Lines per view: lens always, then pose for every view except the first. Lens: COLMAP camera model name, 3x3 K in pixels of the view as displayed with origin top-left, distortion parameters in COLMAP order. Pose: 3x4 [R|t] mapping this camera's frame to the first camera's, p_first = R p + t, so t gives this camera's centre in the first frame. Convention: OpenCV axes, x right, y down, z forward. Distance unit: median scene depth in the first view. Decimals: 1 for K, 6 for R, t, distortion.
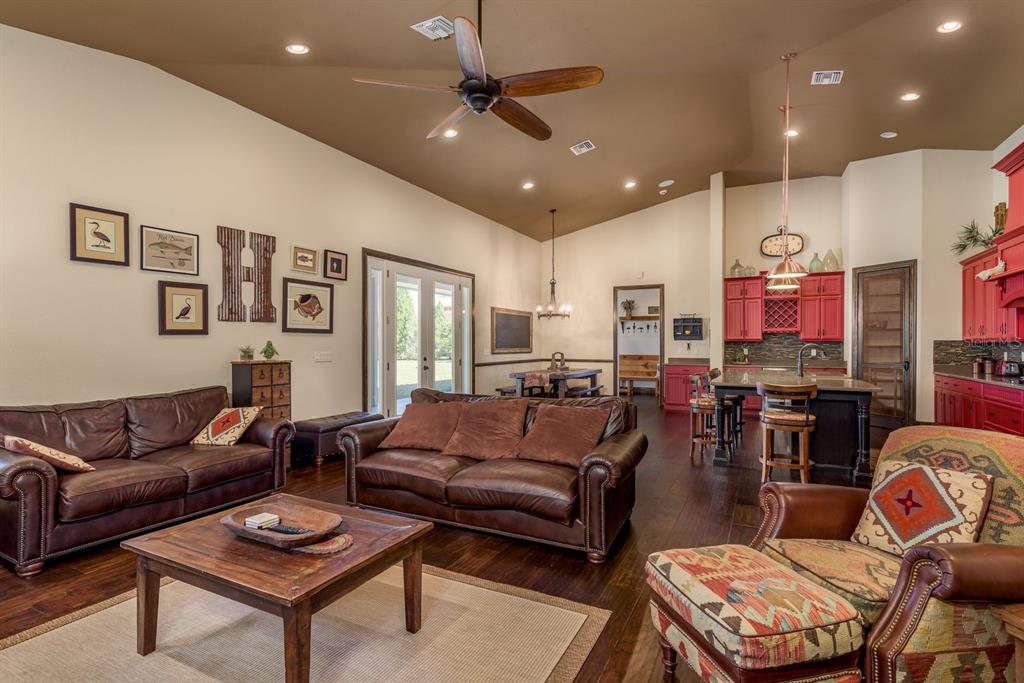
lens RADIAL K [[506.1, 0, 505.1], [0, 506.1, 338.2], [0, 0, 1]] dist [-0.003937, -0.001117]
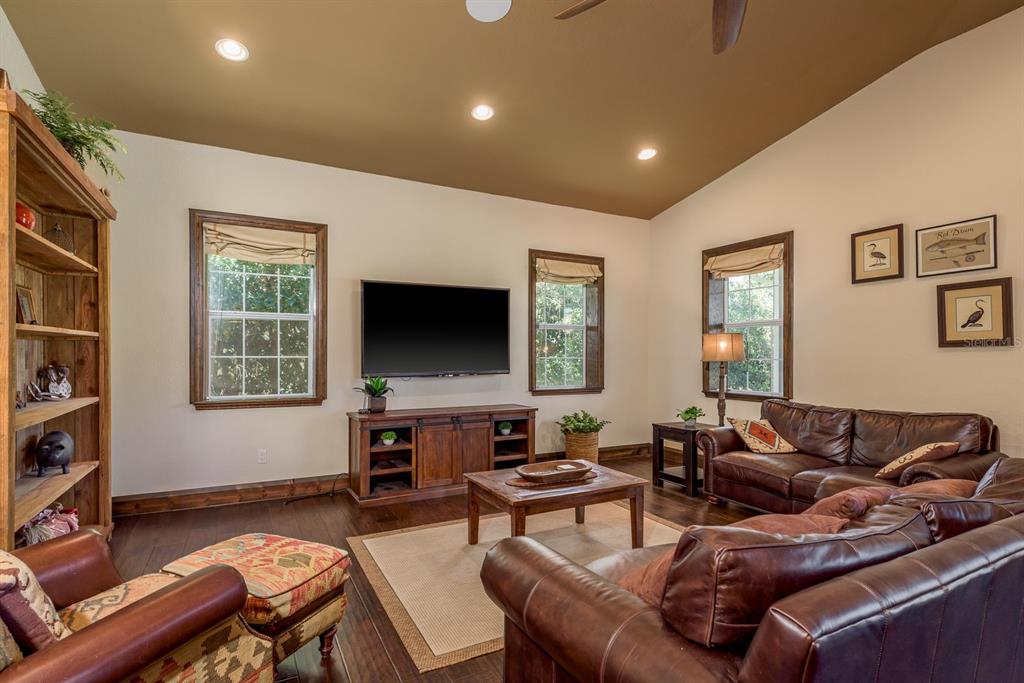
lens RADIAL K [[506.1, 0, 515.7], [0, 506.1, 351.2], [0, 0, 1]] dist [-0.003937, -0.001117]
pose [[-0.556366, -0.005897, -0.830916, 0.470676], [0.007773, 0.999894, -0.012301, 0.005371], [0.830901, -0.013303, -0.556261, 0.910427]]
